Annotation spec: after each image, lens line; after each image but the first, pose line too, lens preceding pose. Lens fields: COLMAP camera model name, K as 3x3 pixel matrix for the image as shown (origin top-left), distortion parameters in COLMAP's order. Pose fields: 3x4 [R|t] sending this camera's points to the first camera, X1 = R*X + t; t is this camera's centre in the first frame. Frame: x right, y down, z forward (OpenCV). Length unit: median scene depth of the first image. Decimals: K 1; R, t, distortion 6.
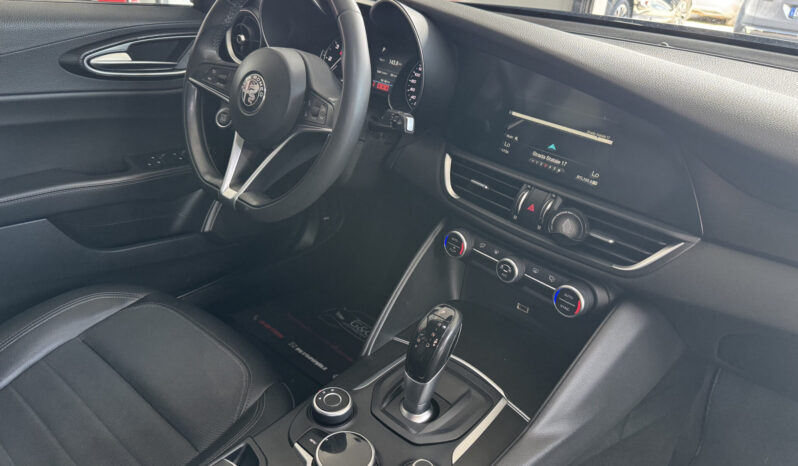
lens RADIAL K [[561.8, 0, 397.2], [0, 561.8, 238.2], [0, 0, 1]] dist [0.078585, -0.112103]
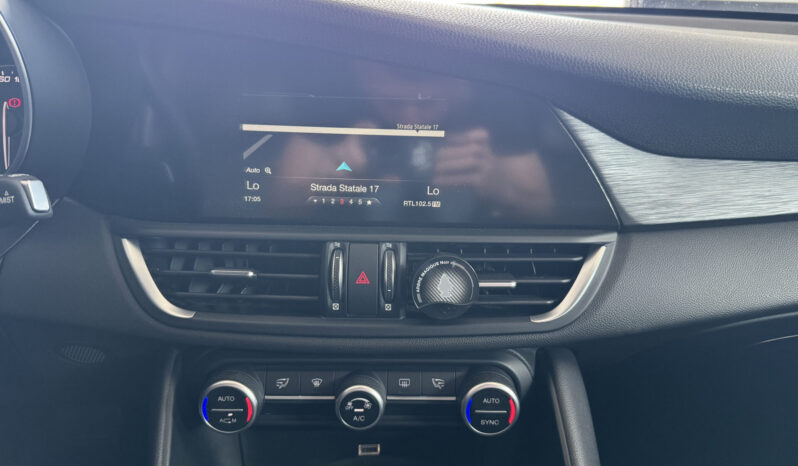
lens RADIAL K [[563.4, 0, 394.9], [0, 563.4, 236.5], [0, 0, 1]] dist [0.148709, -0.283682]
pose [[0.691425, -0.303364, 0.655669, -0.077273], [0.361832, 0.930946, 0.049166, -0.099116], [-0.625308, 0.203247, 0.753446, 0.520917]]
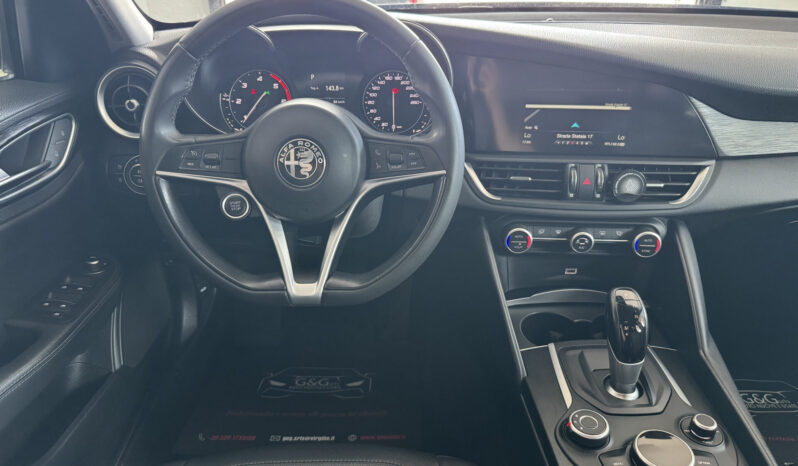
lens RADIAL K [[563.4, 0, 394.9], [0, 563.4, 236.5], [0, 0, 1]] dist [0.148709, -0.283682]
pose [[0.746265, -0.370910, 0.552733, -0.655959], [0.357182, 0.923830, 0.137691, -0.226439], [-0.561702, 0.094672, 0.821905, 0.272256]]
